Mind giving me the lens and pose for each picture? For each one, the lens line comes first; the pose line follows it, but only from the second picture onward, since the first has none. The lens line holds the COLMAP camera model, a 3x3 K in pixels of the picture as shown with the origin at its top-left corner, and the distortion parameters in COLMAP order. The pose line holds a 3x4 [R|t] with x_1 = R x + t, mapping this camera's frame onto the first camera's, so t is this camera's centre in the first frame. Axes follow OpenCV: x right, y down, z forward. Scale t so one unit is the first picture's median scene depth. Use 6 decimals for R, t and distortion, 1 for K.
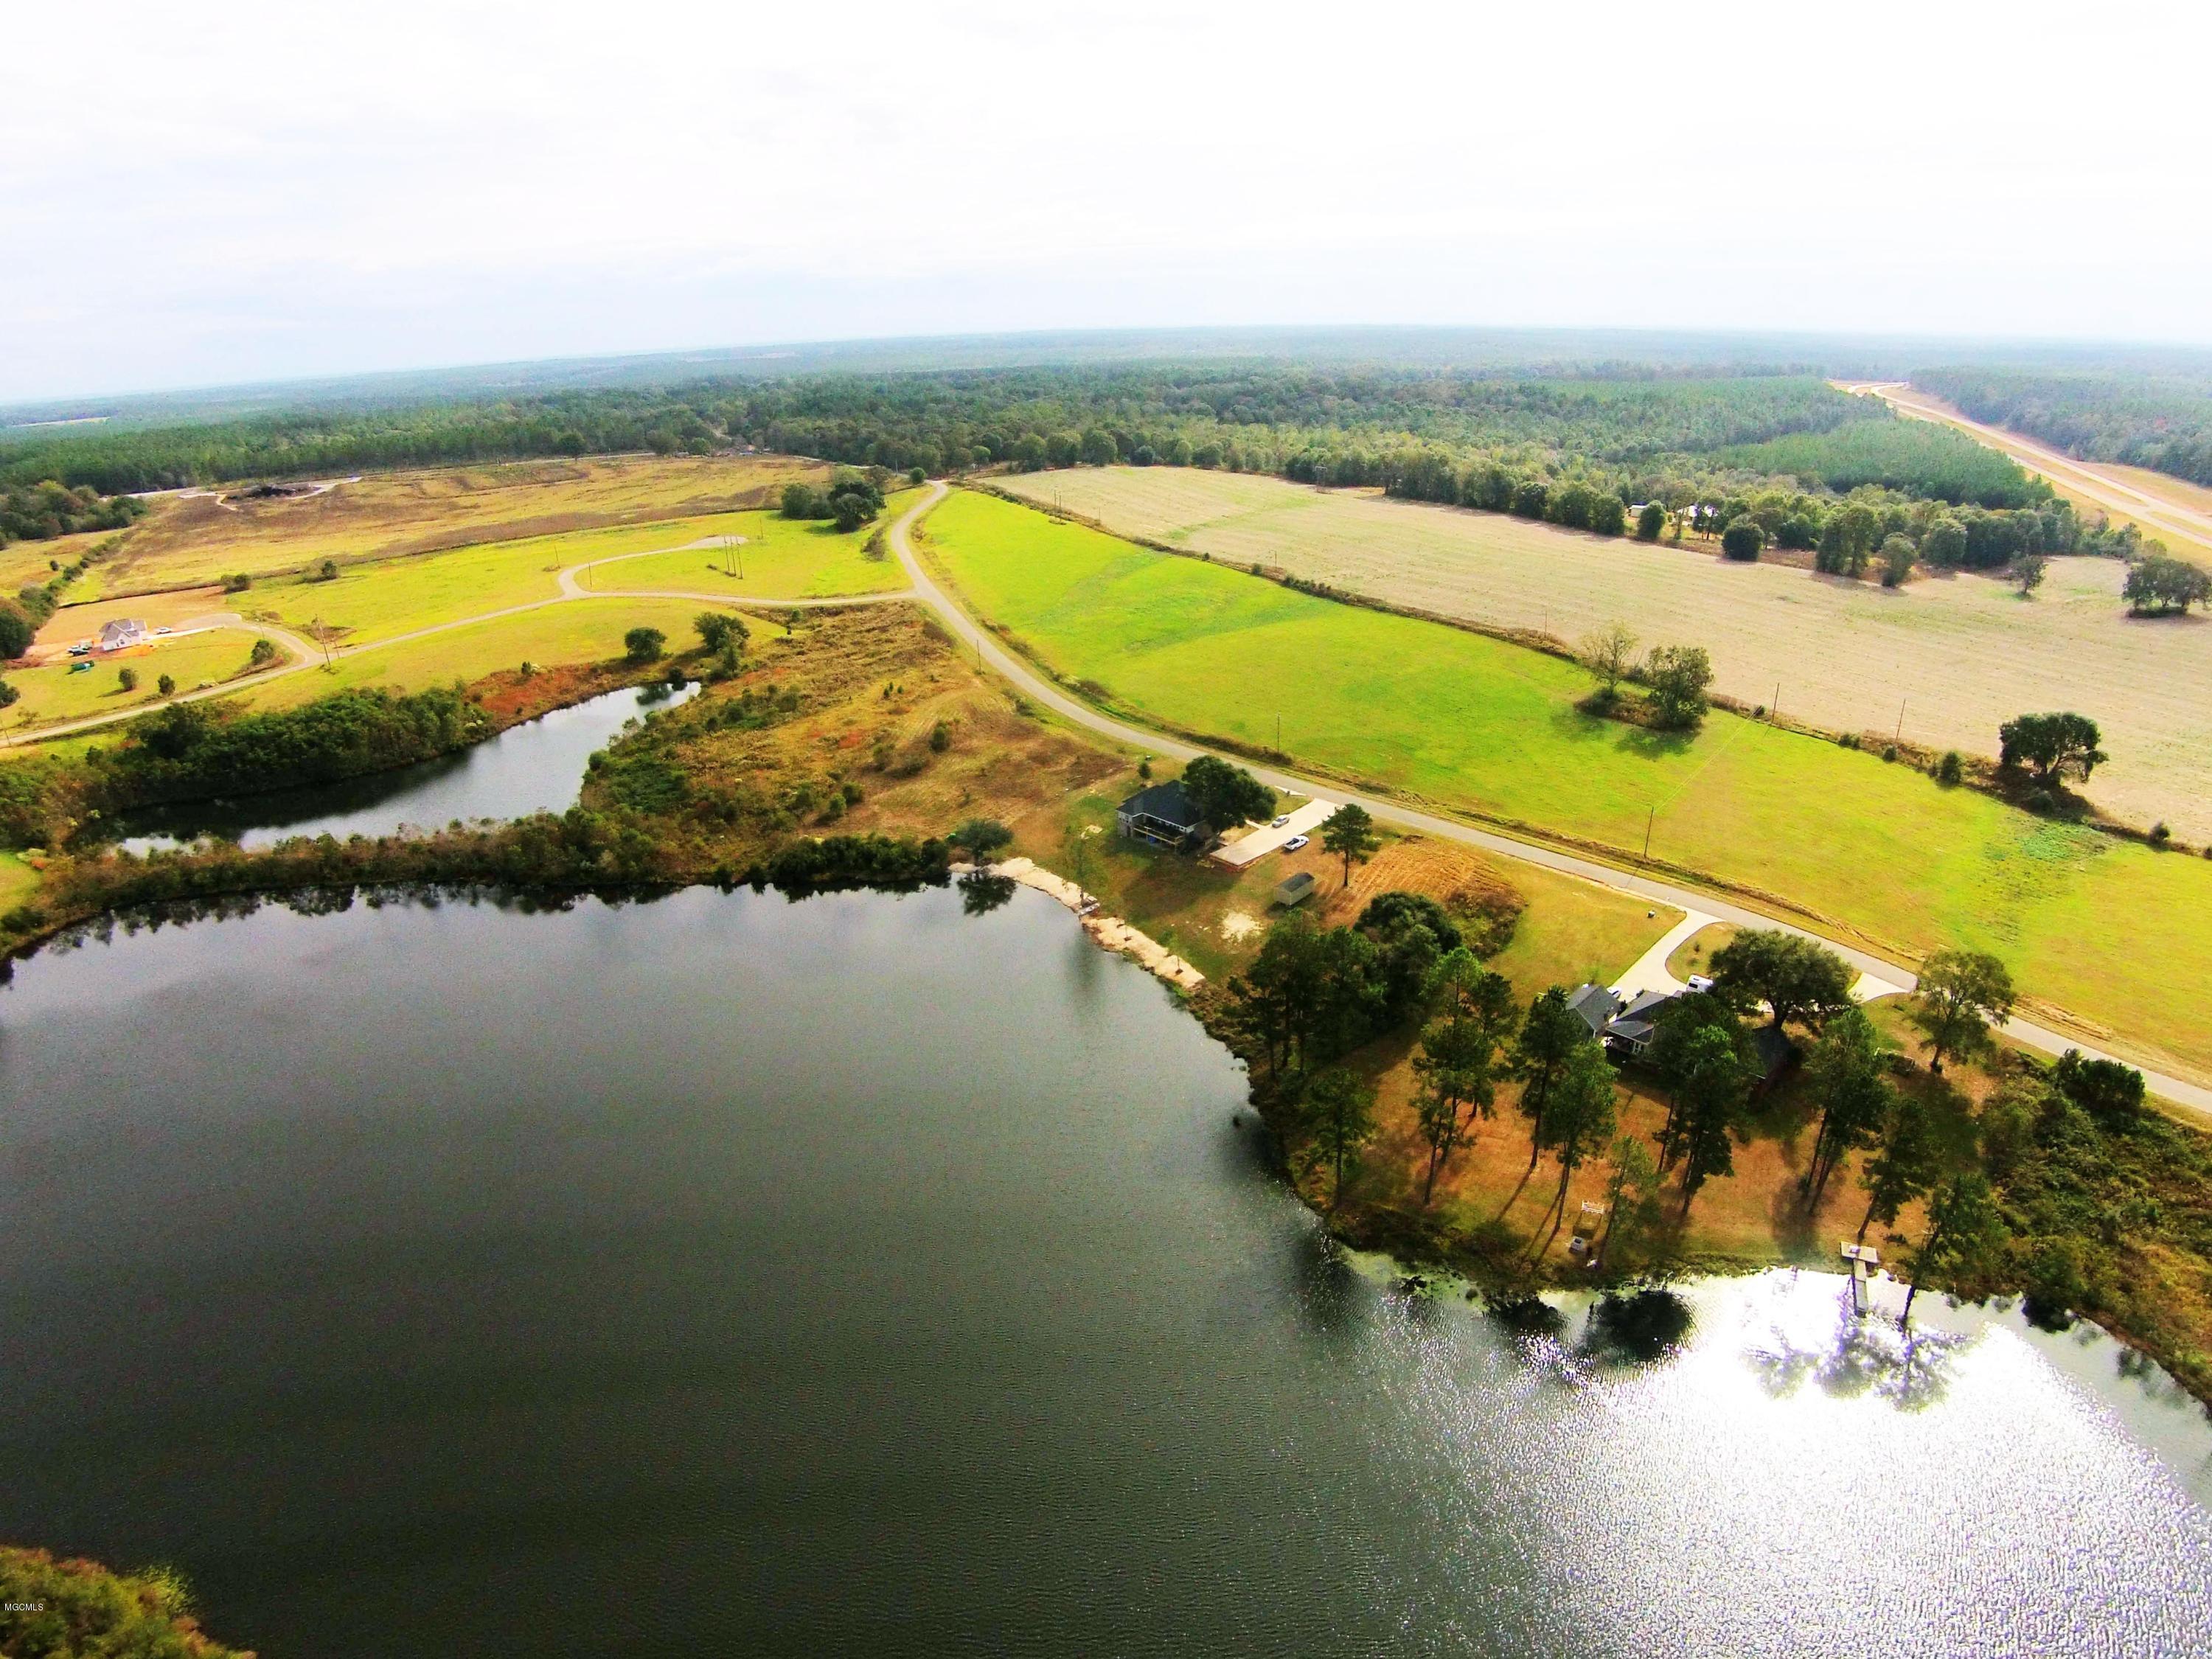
lens RADIAL K [[1242.7, 0, 1120.4], [0, 1242.7, 840.5], [0, 0, 1]] dist [-0.147562, 0.055511]
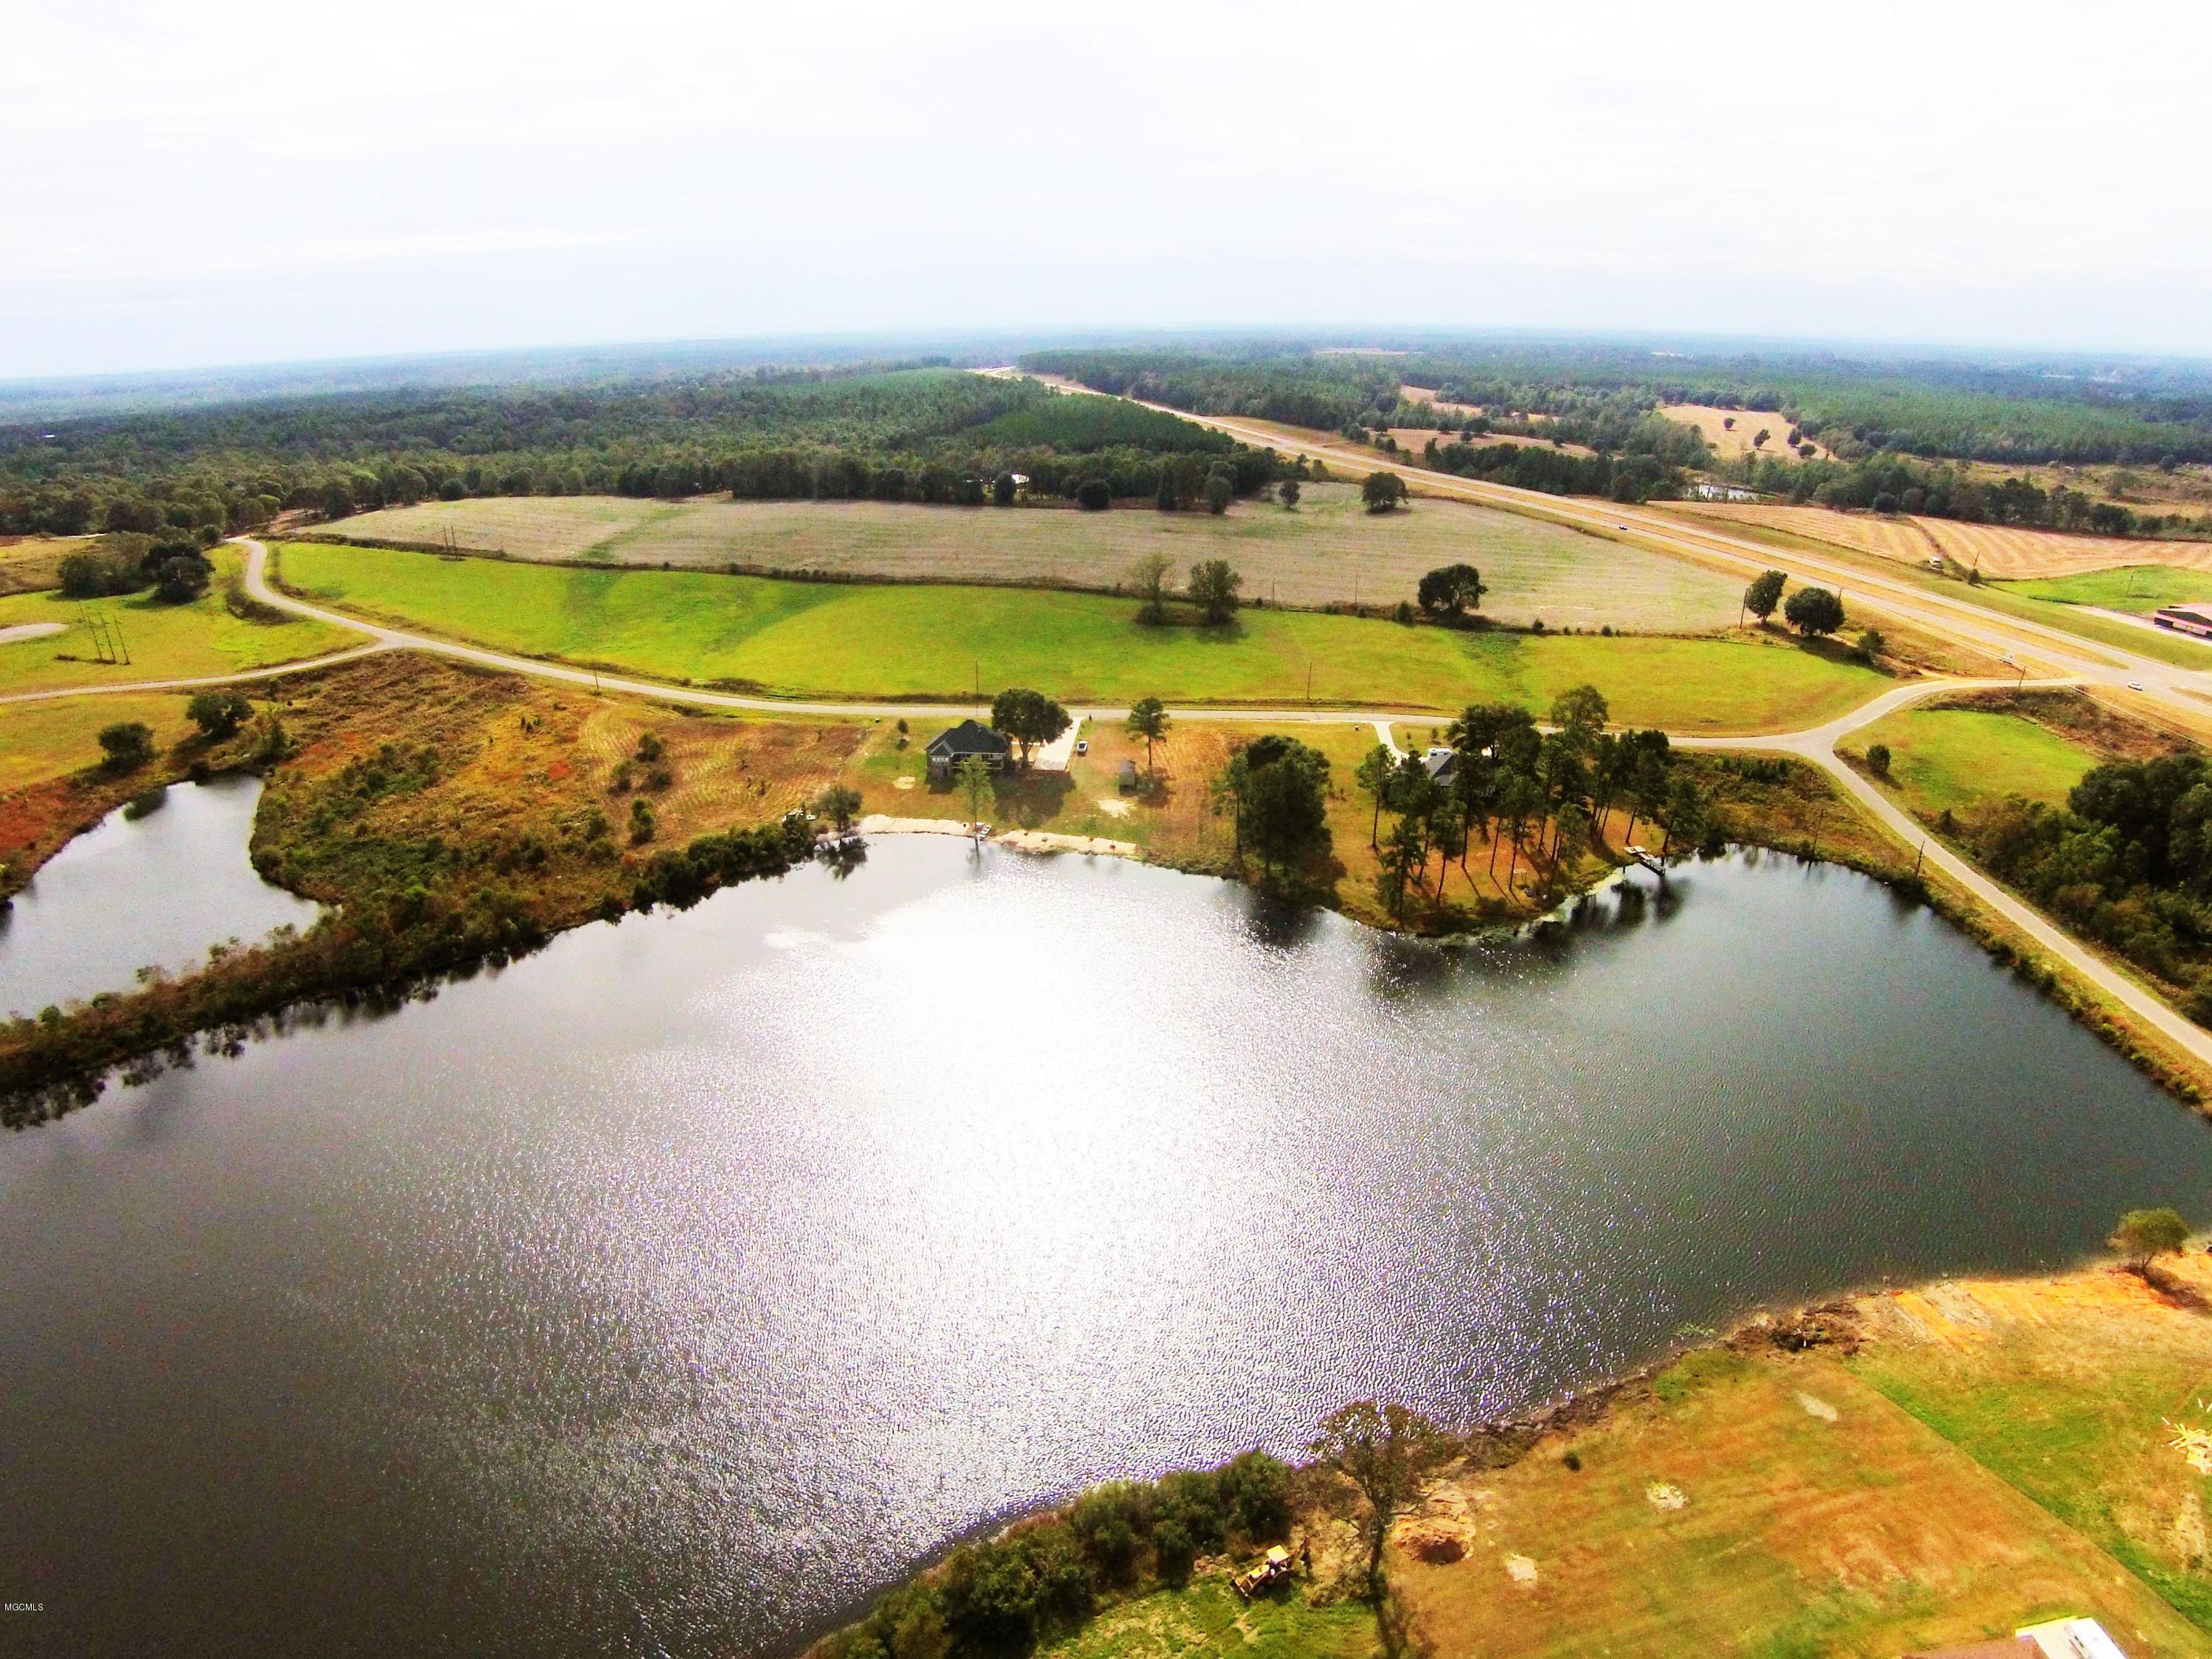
lens RADIAL K [[1242.7, 0, 1120.4], [0, 1242.7, 840.5], [0, 0, 1]] dist [-0.147562, 0.055511]
pose [[0.756494, -0.242539, 0.607365, -0.525928], [0.248961, 0.965567, 0.075490, 0.007470], [-0.604761, 0.094102, 0.790828, 0.023650]]
